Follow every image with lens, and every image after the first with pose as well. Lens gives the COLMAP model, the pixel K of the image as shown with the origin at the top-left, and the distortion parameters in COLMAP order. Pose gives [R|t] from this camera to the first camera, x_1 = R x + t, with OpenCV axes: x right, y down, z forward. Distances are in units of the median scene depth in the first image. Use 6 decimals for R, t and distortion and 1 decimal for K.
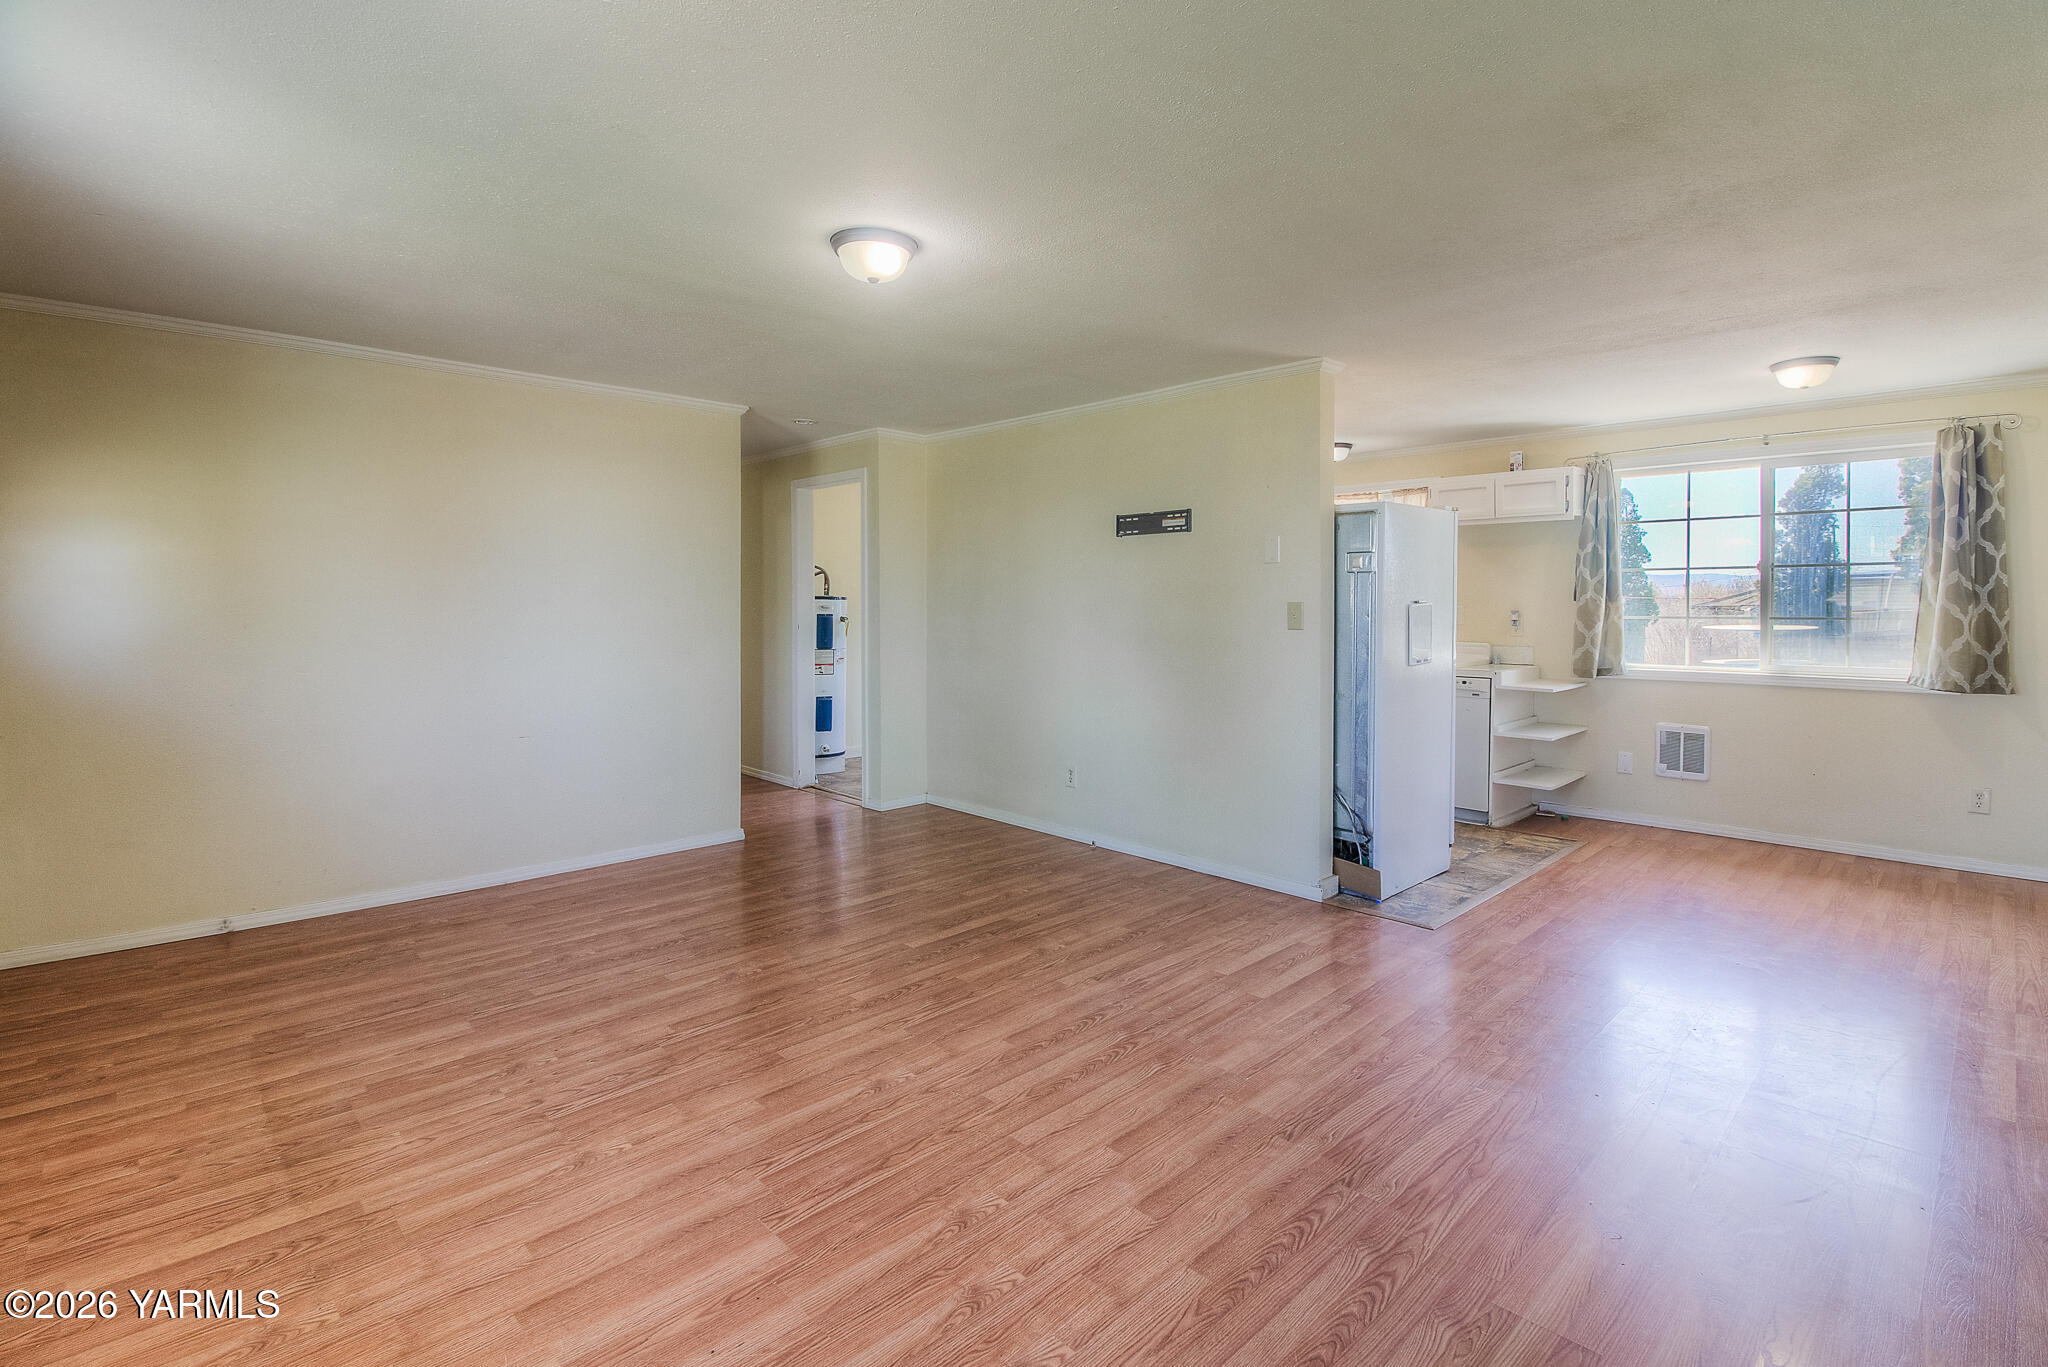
lens RADIAL K [[956.2, 0, 1054.6], [0, 956.2, 600.5], [0, 0, 1]] dist [-0.000155, -0.011476]
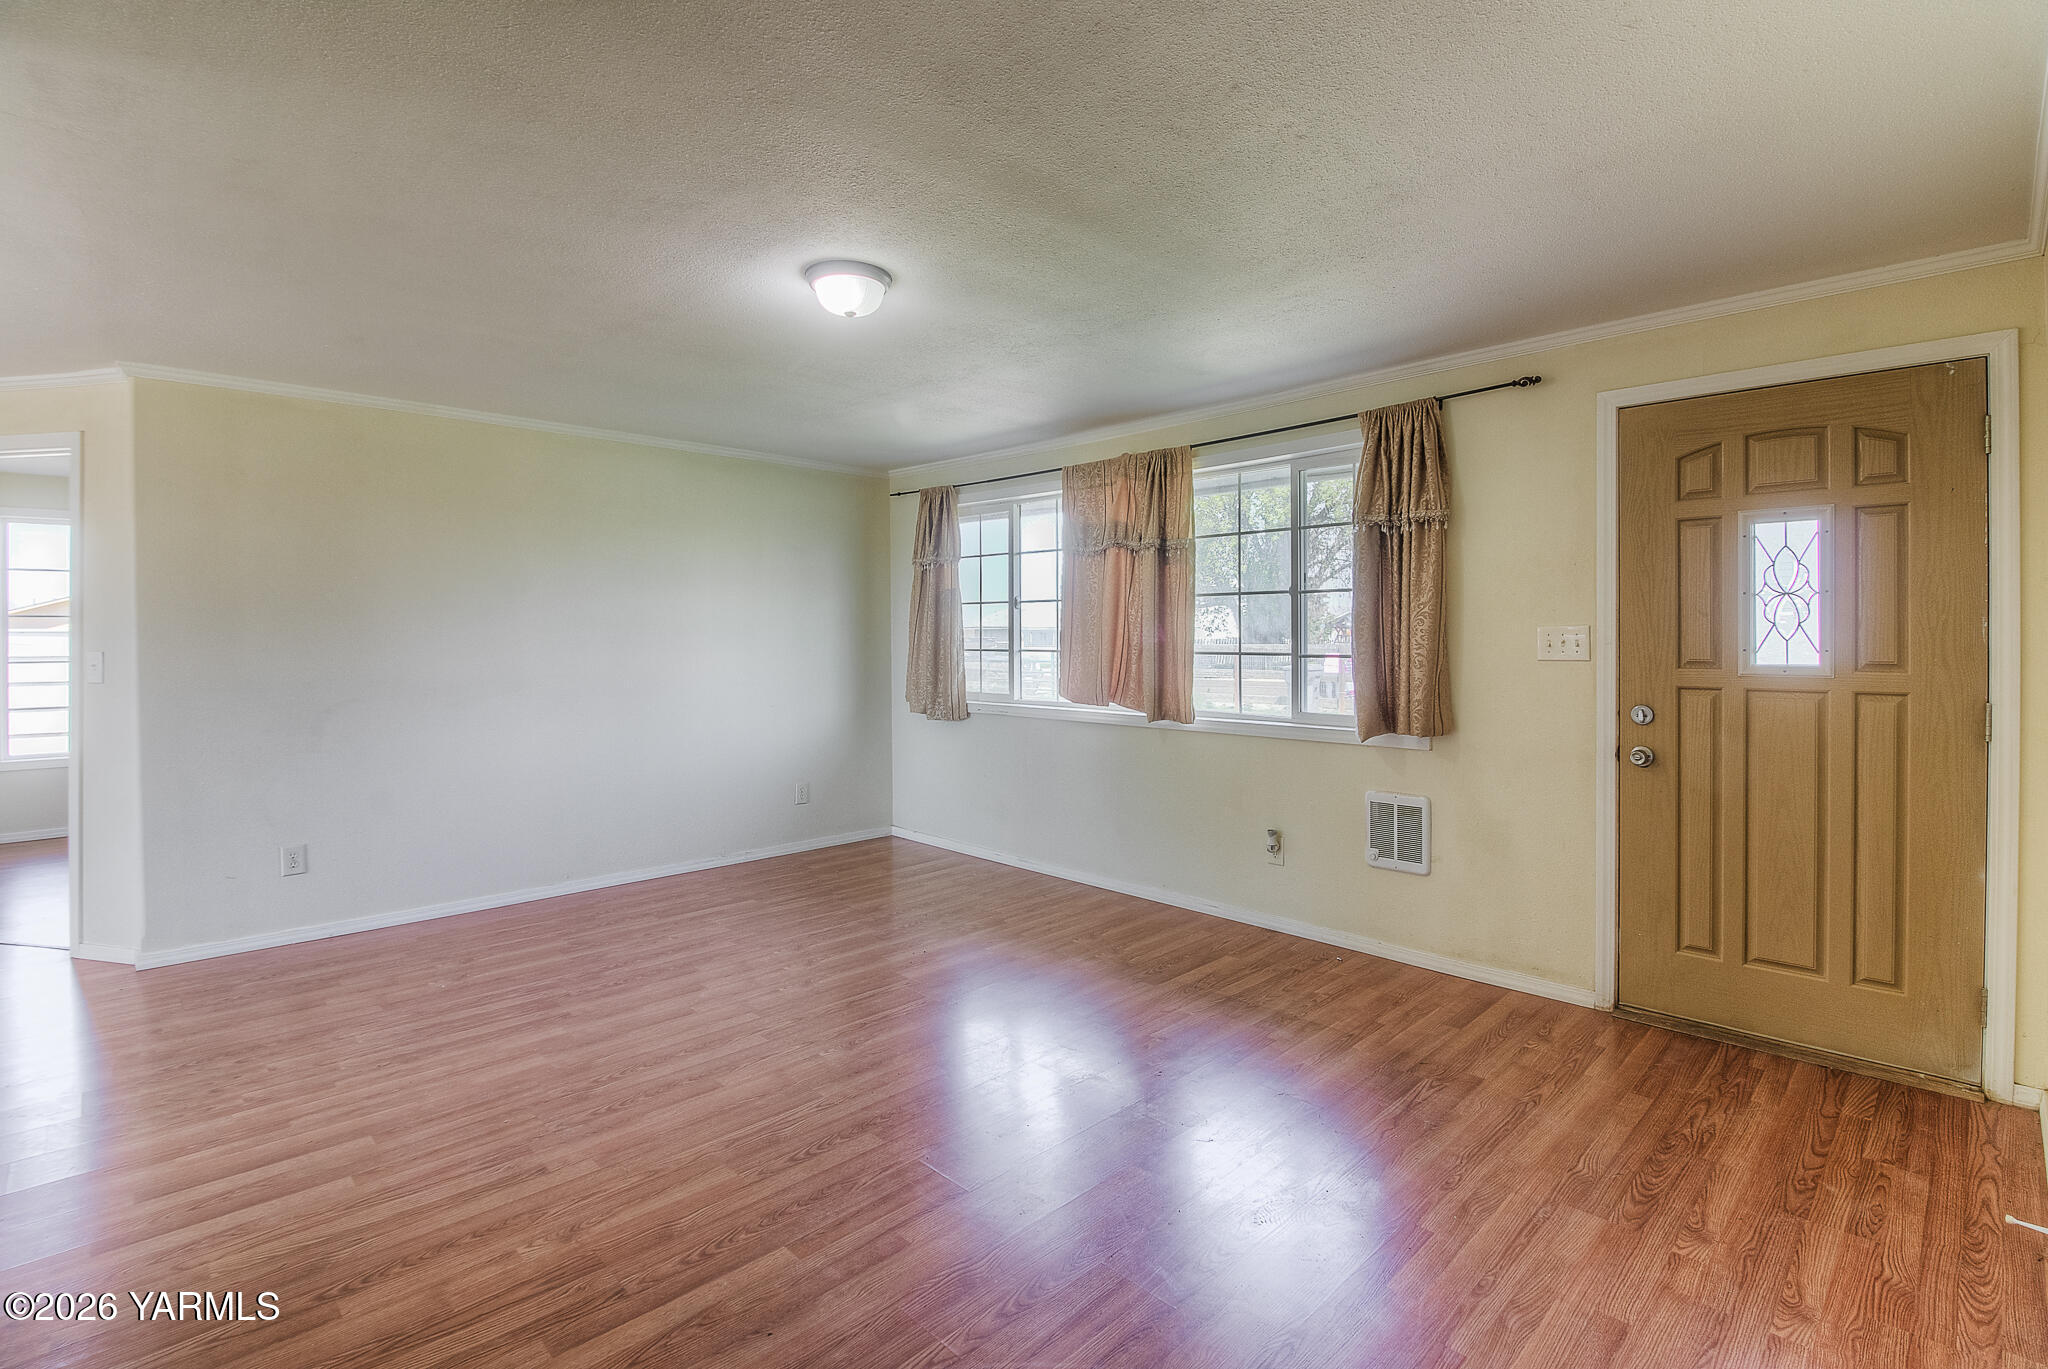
lens RADIAL K [[943.8, 0, 1030.8], [0, 943.8, 636.0], [0, 0, 1]] dist [-0.021504, -0.000142]
pose [[-0.999959, -0.000148, 0.009087, -0.411843], [-0.000125, 0.999997, 0.002559, -0.005849], [-0.009088, 0.002558, -0.999955, 2.132638]]
